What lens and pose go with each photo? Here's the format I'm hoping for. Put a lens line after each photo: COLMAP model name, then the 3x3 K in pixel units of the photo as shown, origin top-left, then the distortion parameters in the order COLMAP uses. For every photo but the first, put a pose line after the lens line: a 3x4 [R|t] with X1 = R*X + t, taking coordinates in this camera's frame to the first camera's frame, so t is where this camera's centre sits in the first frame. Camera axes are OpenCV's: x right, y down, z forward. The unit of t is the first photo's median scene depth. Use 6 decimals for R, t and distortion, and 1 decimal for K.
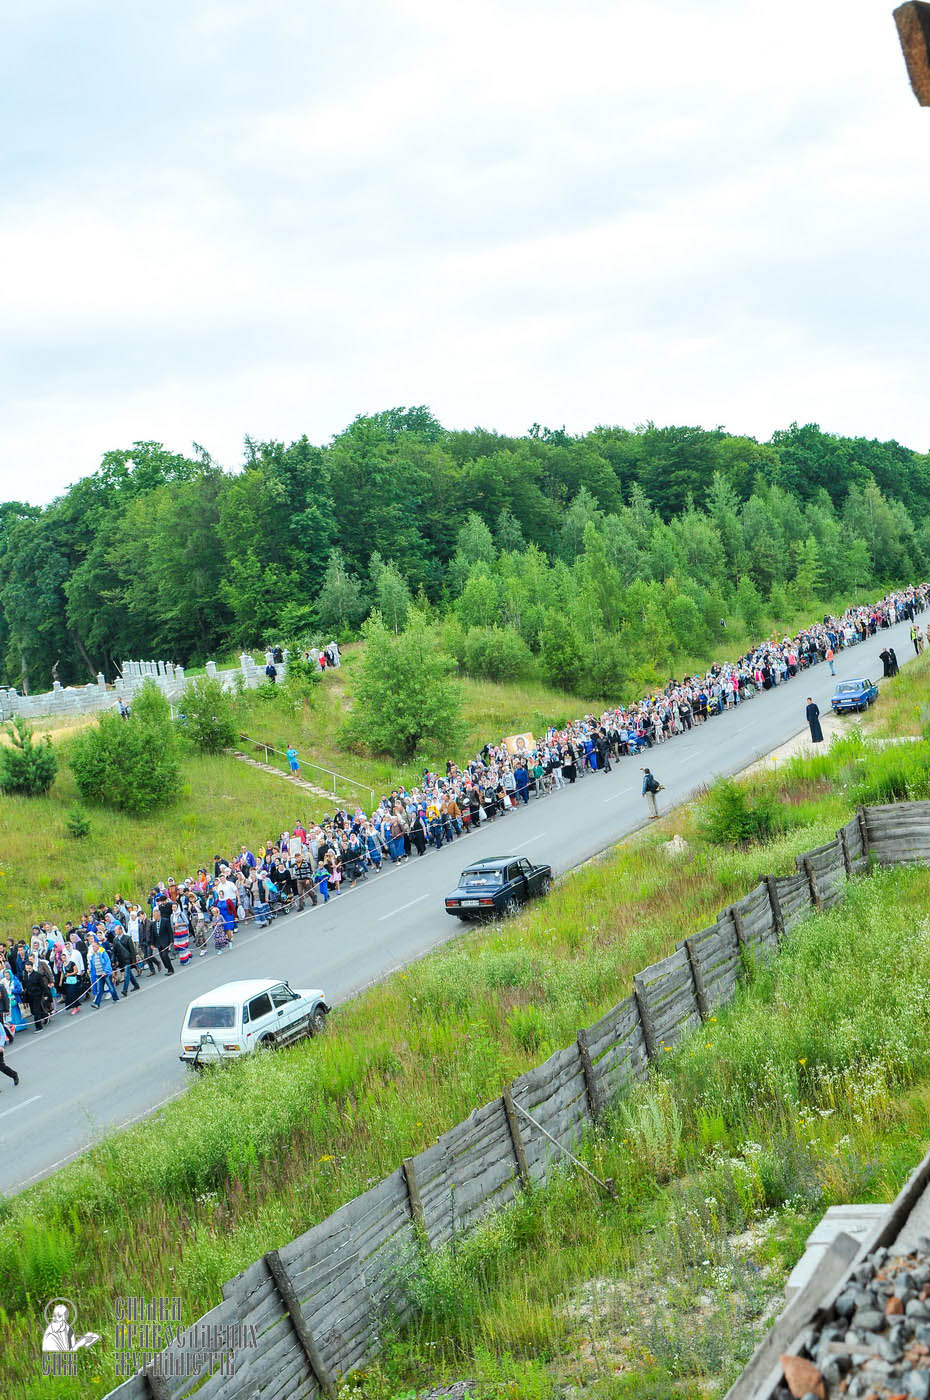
lens RADIAL K [[1720.5, 0, 479.4], [0, 1720.5, 688.8], [0, 0, 1]] dist [-0.116848, 0.077237]
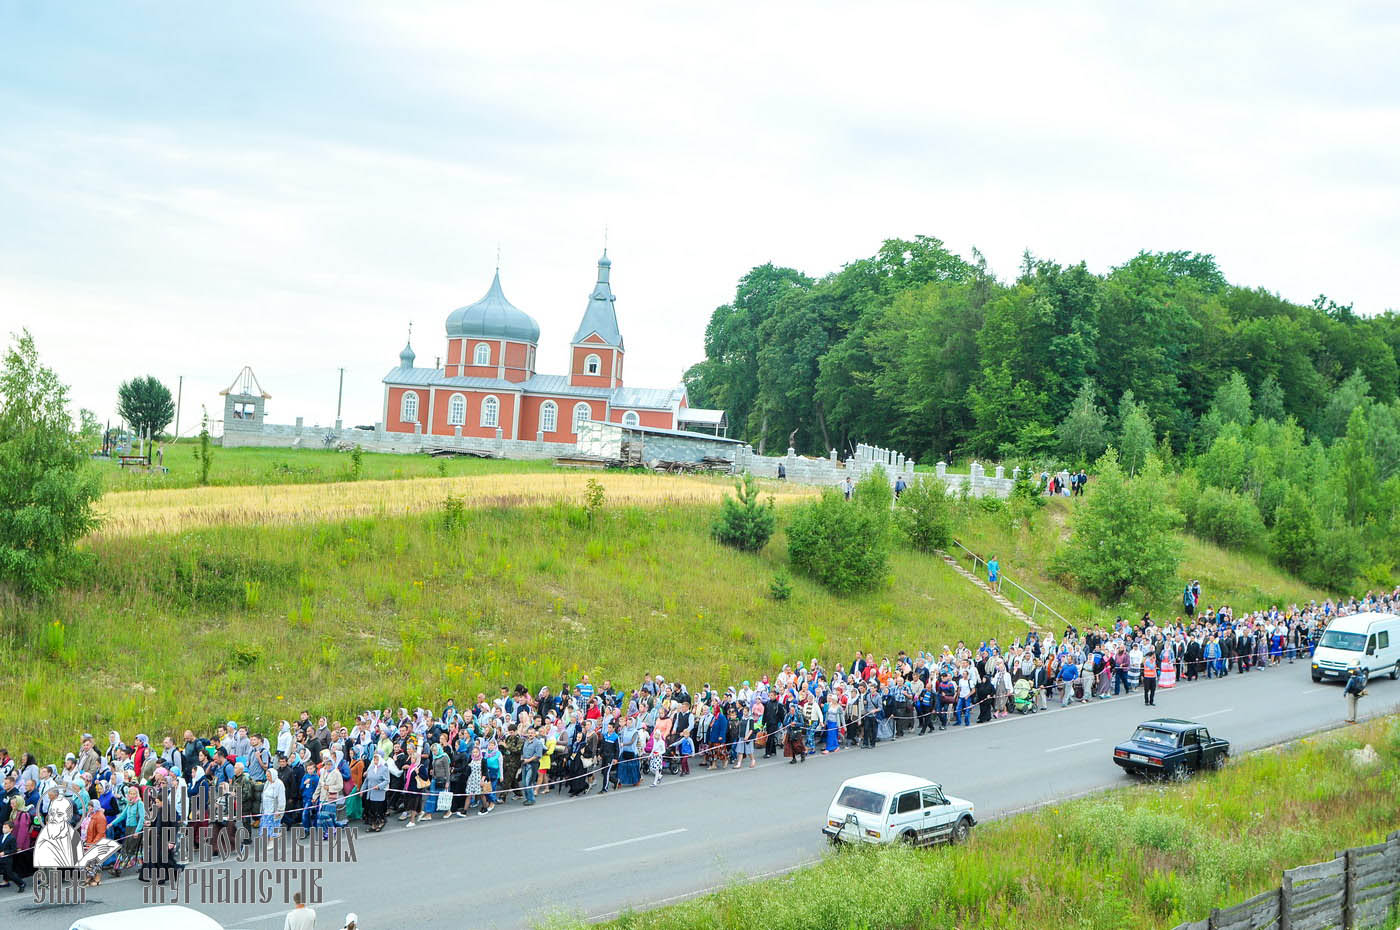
lens RADIAL K [[1720.5, 0, 706.2], [0, 1720.5, 466.7], [0, 0, 1]] dist [-0.116848, 0.077237]
pose [[0.933444, 0.218610, -0.284416, 0.001805], [-0.222854, 0.974690, 0.017776, -0.000303], [0.281103, 0.046790, 0.958536, -0.008156]]
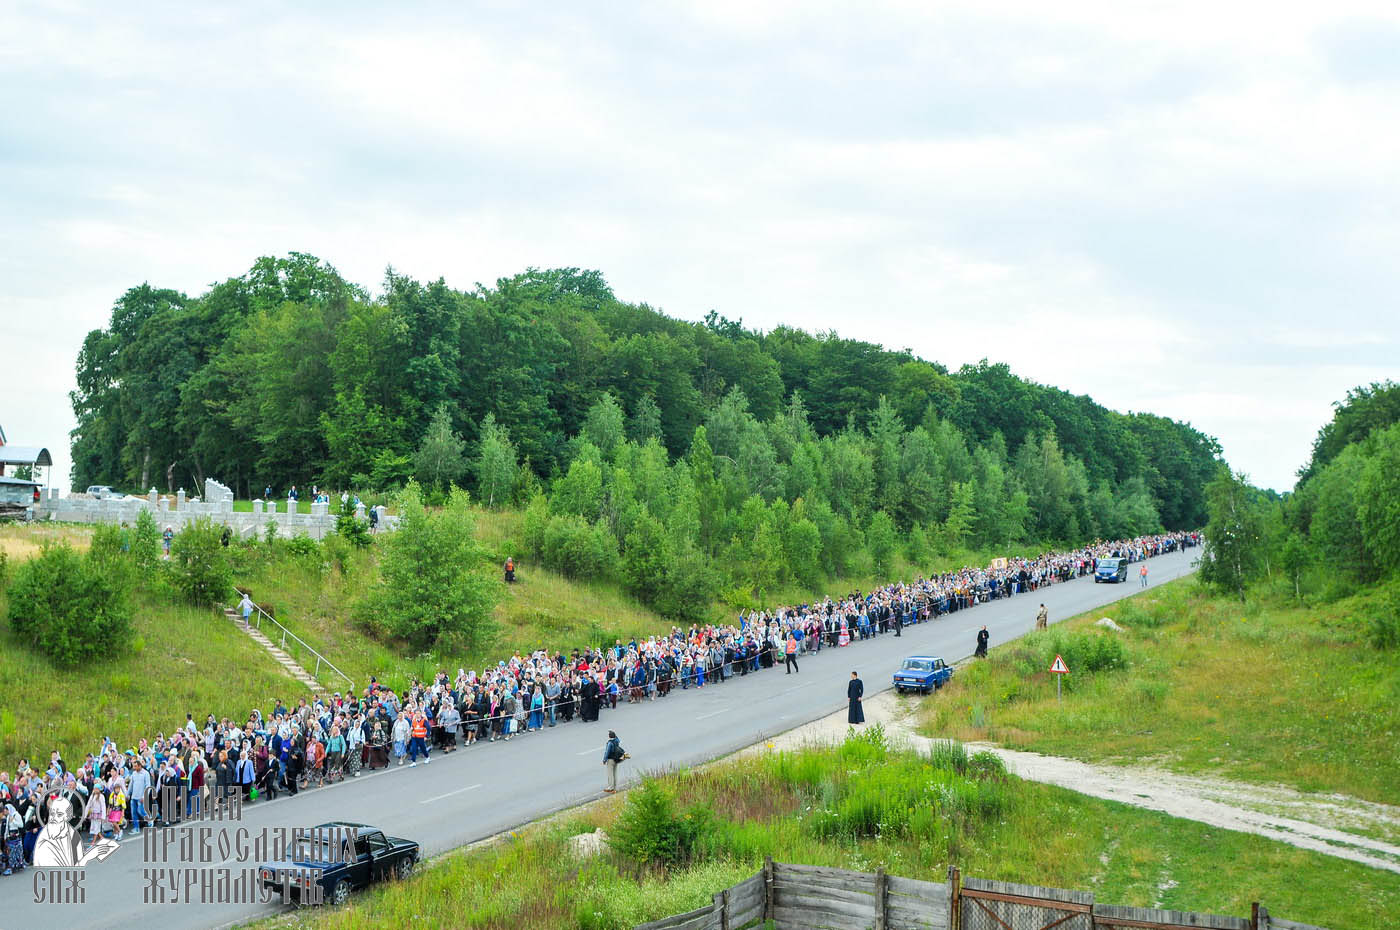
lens RADIAL K [[1710.8, 0, 724.3], [0, 1710.8, 463.8], [0, 0, 1]] dist [-0.122434, 0.099763]
pose [[0.982814, 0.183923, 0.015762, 0.064853], [-0.182683, 0.981336, -0.060049, -0.024290], [-0.026512, 0.056138, 0.998071, 0.087955]]
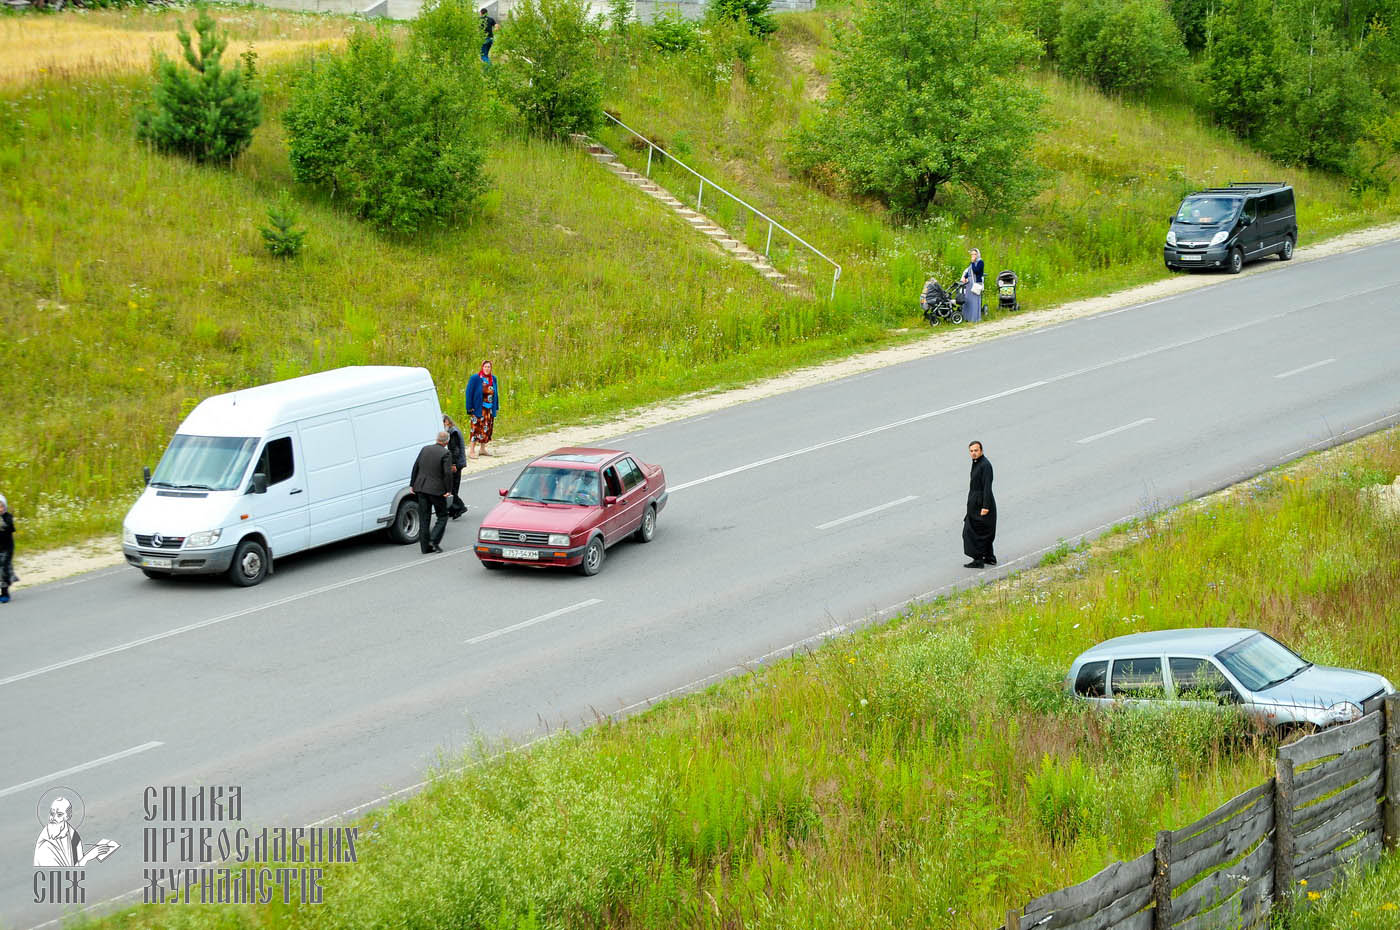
lens RADIAL K [[3379.2, 0, 632.0], [0, 3379.2, 491.8], [0, 0, 1]] dist [-0.295101, 0.801899]
pose [[0.976445, 0.190369, -0.101560, -0.004896], [-0.174829, 0.973913, 0.144665, -0.008003], [0.126450, -0.123502, 0.984255, -0.014398]]
